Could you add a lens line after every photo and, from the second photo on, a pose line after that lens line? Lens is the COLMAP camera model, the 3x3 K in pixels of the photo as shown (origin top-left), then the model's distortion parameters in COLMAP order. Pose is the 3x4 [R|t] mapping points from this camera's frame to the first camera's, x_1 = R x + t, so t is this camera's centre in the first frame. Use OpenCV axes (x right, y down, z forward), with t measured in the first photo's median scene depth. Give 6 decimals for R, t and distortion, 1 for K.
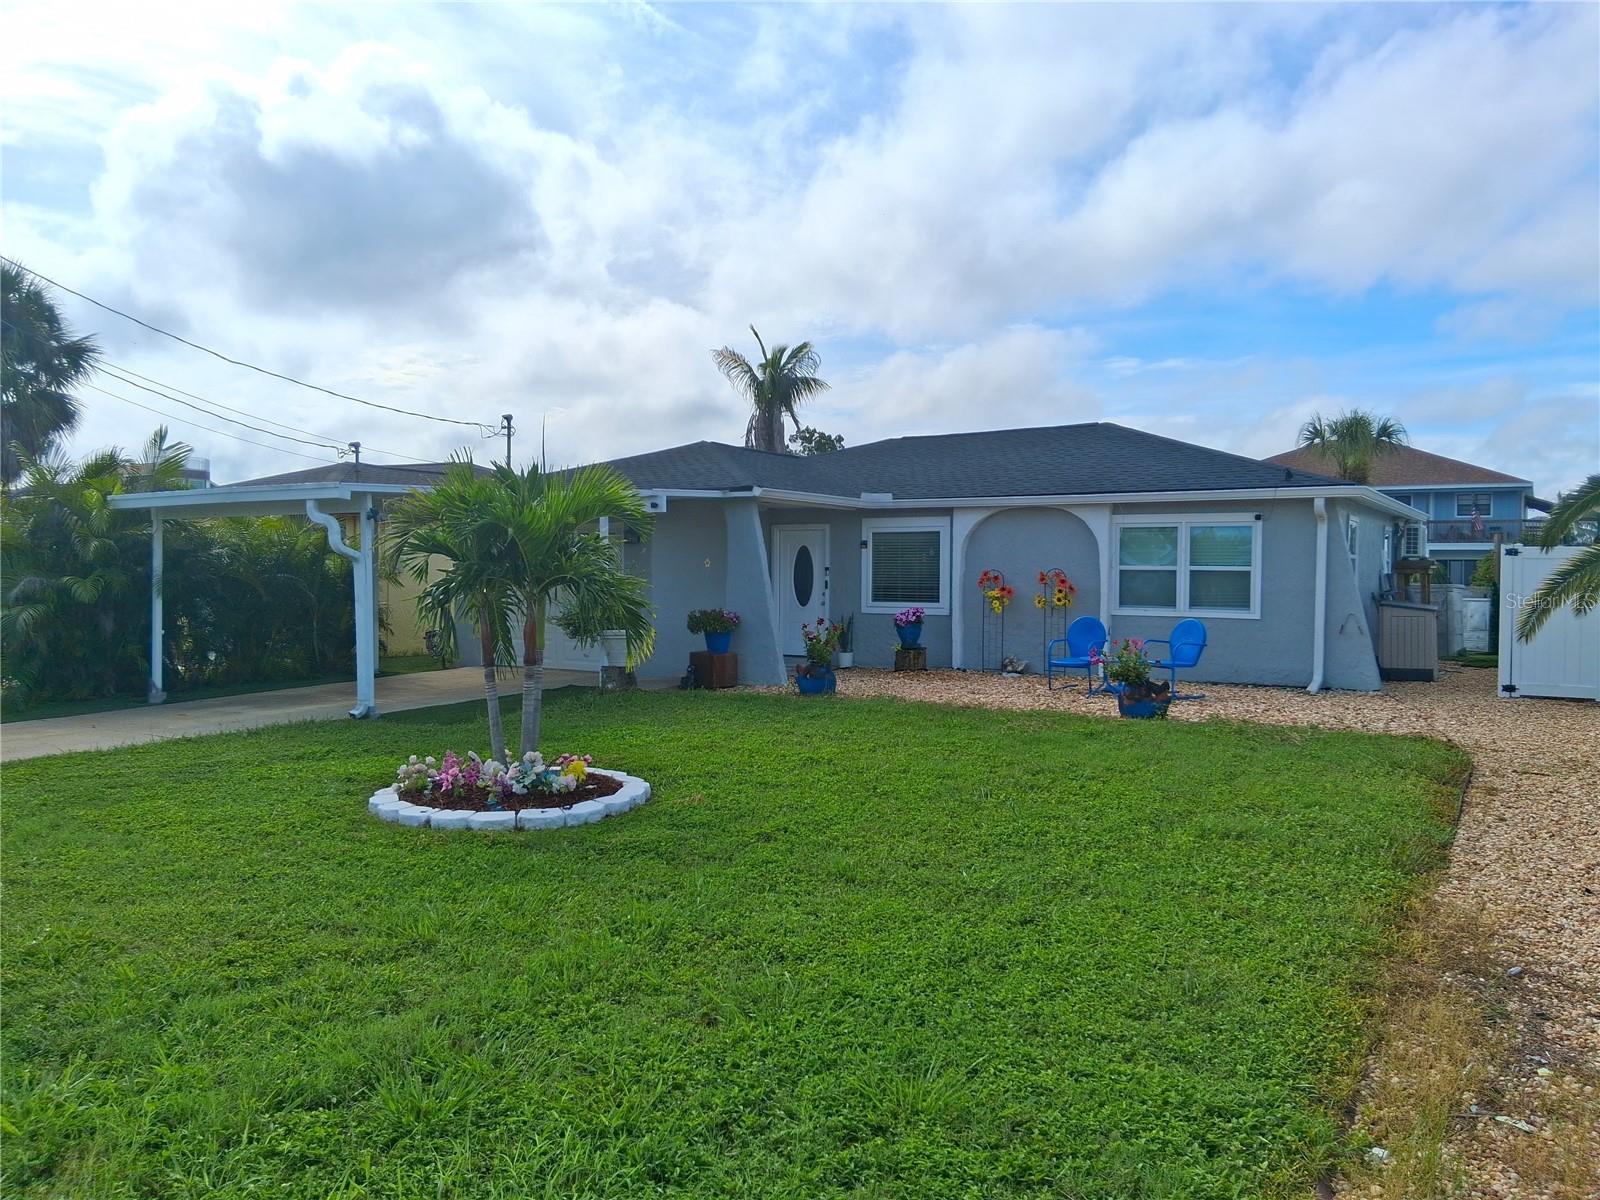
lens RADIAL K [[1212.6, 0, 794.8], [0, 1212.6, 601.3], [0, 0, 1]] dist [0.079698, -0.000481]
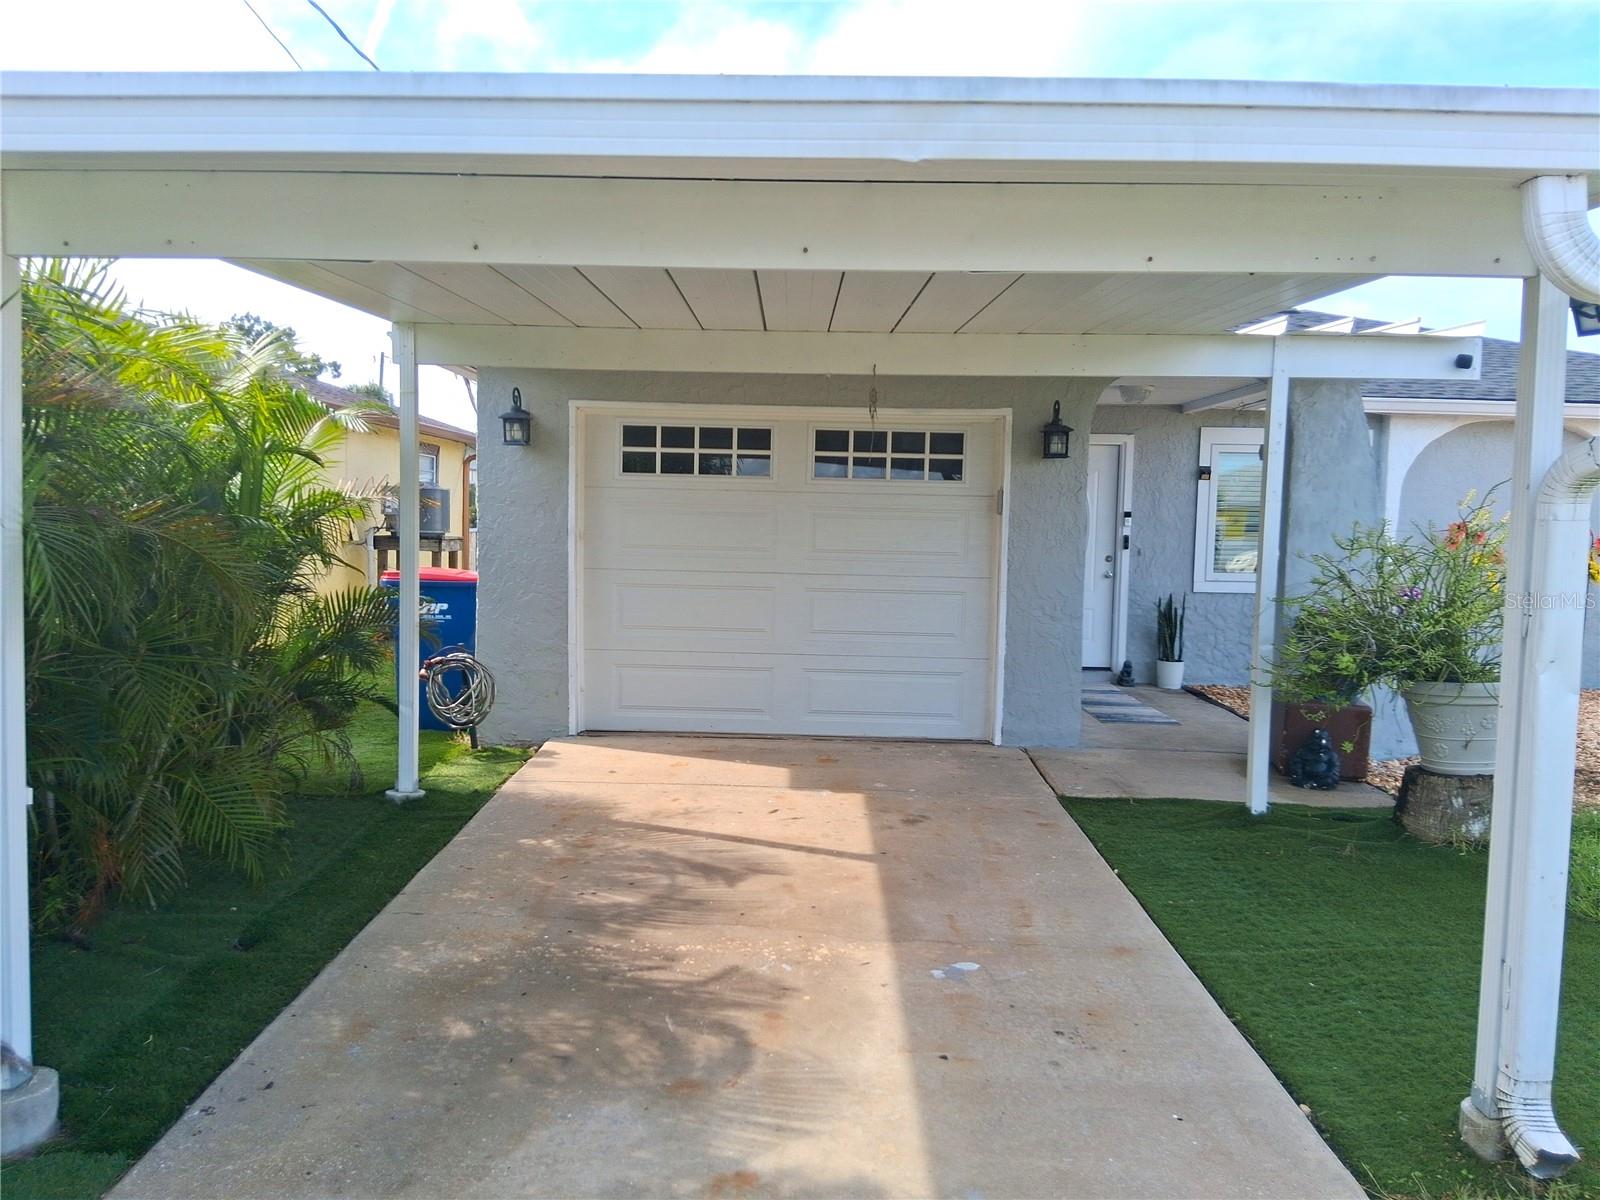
lens RADIAL K [[1212.6, 0, 801.0], [0, 1212.6, 606.0], [0, 0, 1]] dist [0.079698, -0.000481]
pose [[0.865060, -0.023765, 0.501105, -0.451022], [-0.005492, 0.998369, 0.056829, -0.017805], [-0.501639, -0.051912, 0.863518, 0.663795]]
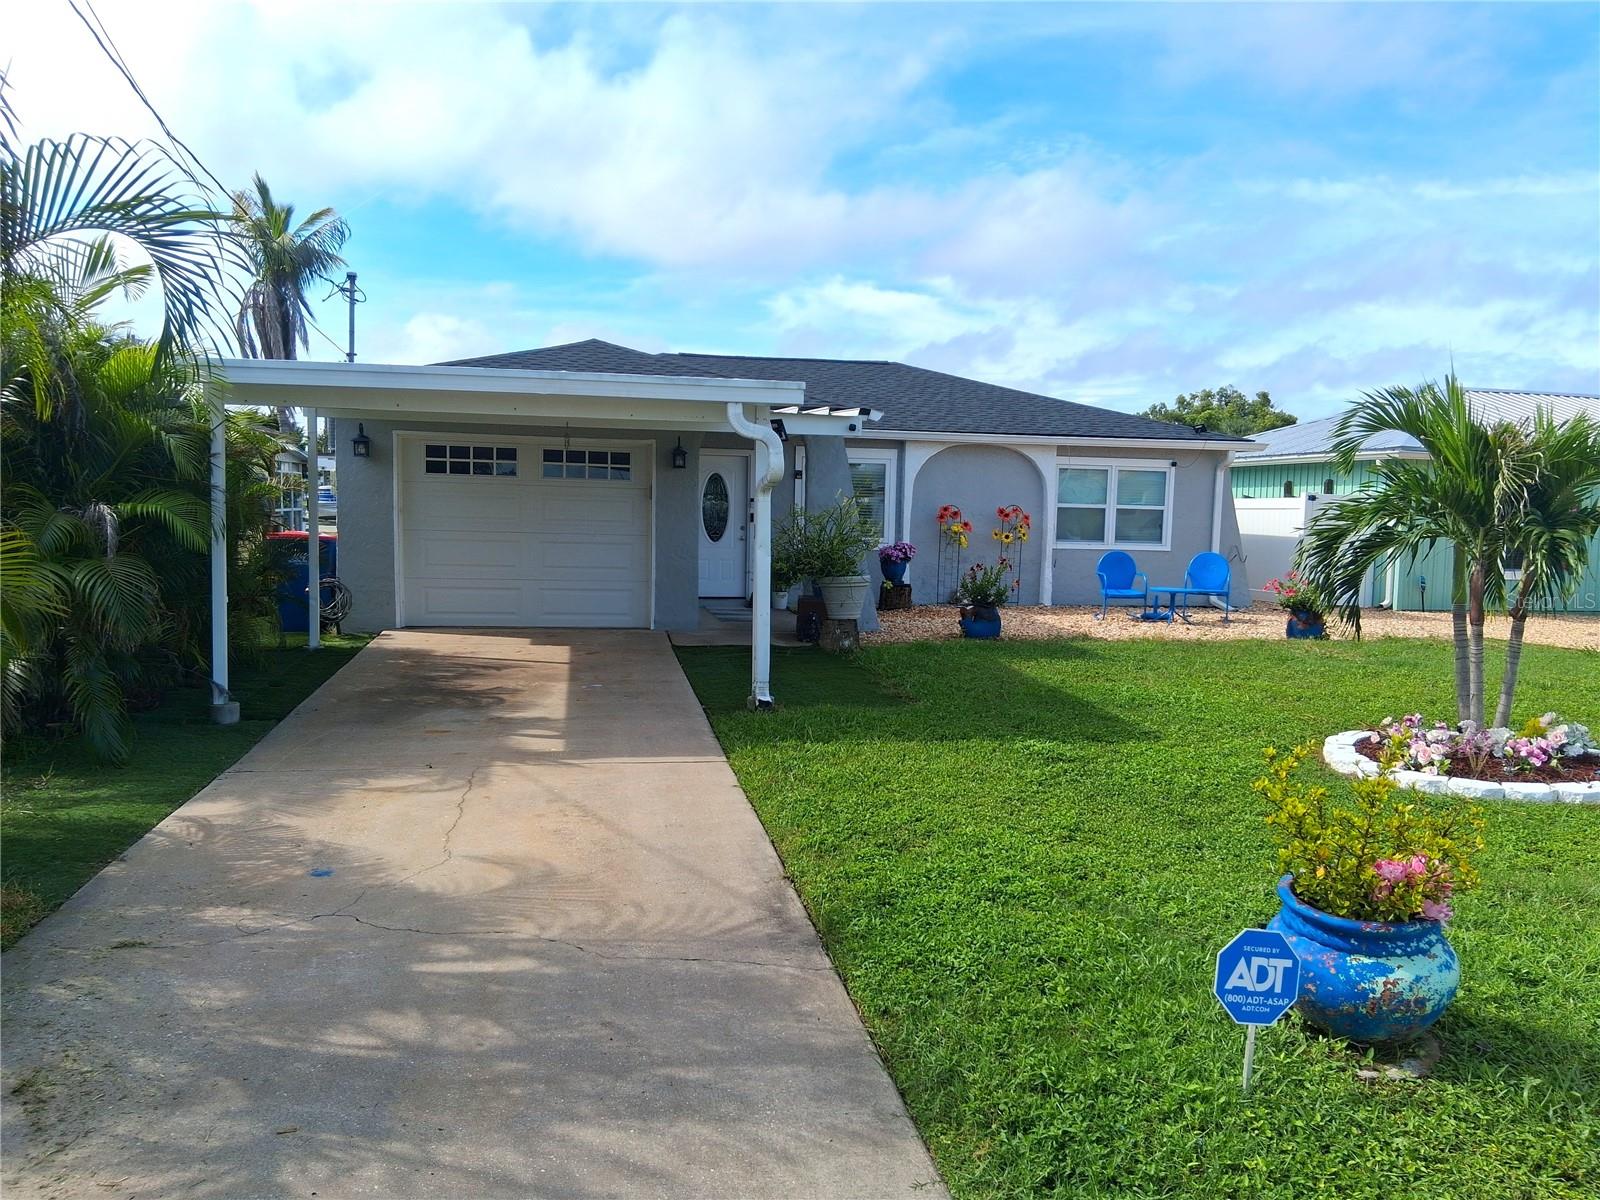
lens RADIAL K [[1212.6, 0, 800.8], [0, 1212.6, 603.4], [0, 0, 1]] dist [0.079698, -0.000481]
pose [[0.755559, -0.039566, 0.653885, -0.617913], [-0.004388, 0.997846, 0.065448, -0.010389], [-0.655066, -0.052319, 0.753758, 0.333821]]
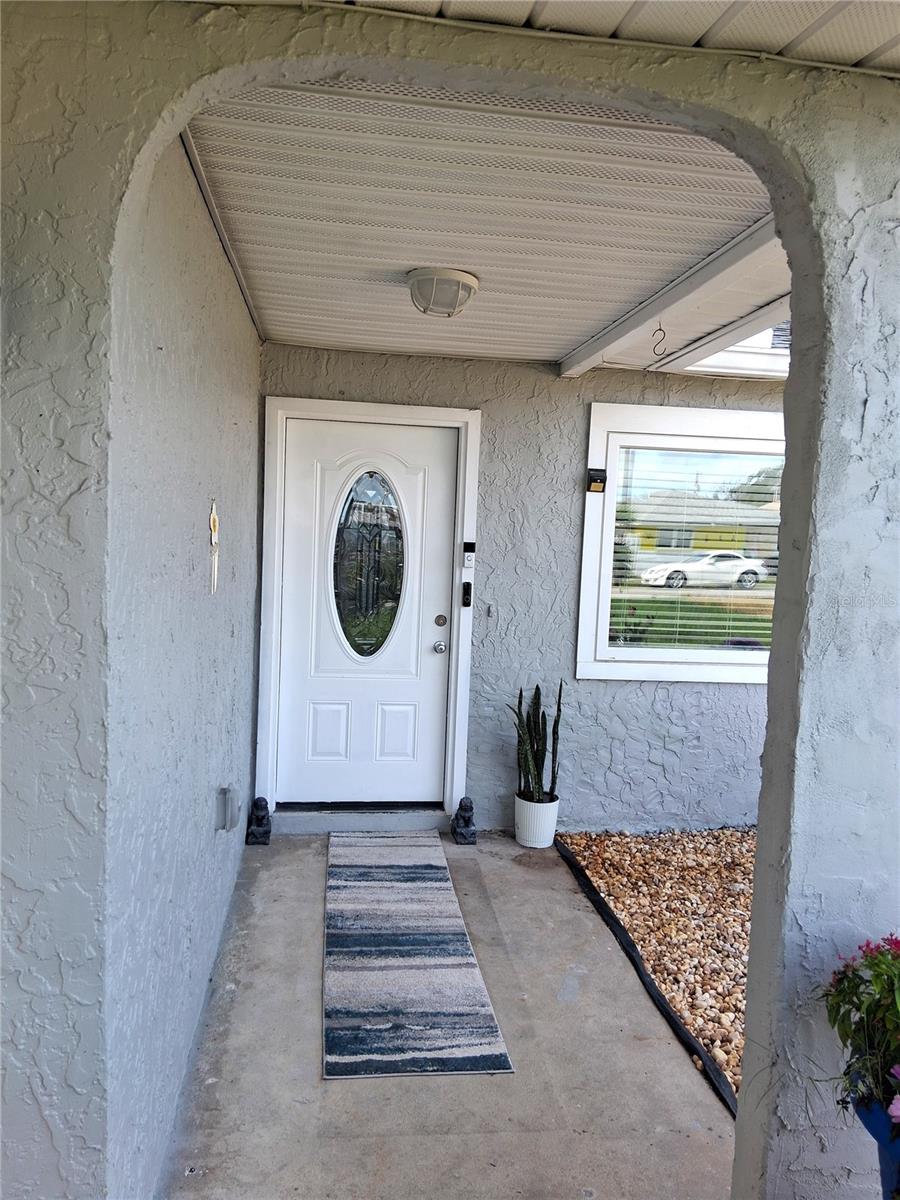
lens RADIAL K [[909.4, 0, 453.6], [0, 909.4, 596.3], [0, 0, 1]] dist [0.079698, -0.000481]
pose [[0.792350, -0.015681, 0.609865, -0.148223], [-0.027887, 0.997694, 0.061884, -0.032687], [-0.609429, -0.066041, 0.790085, 0.920309]]
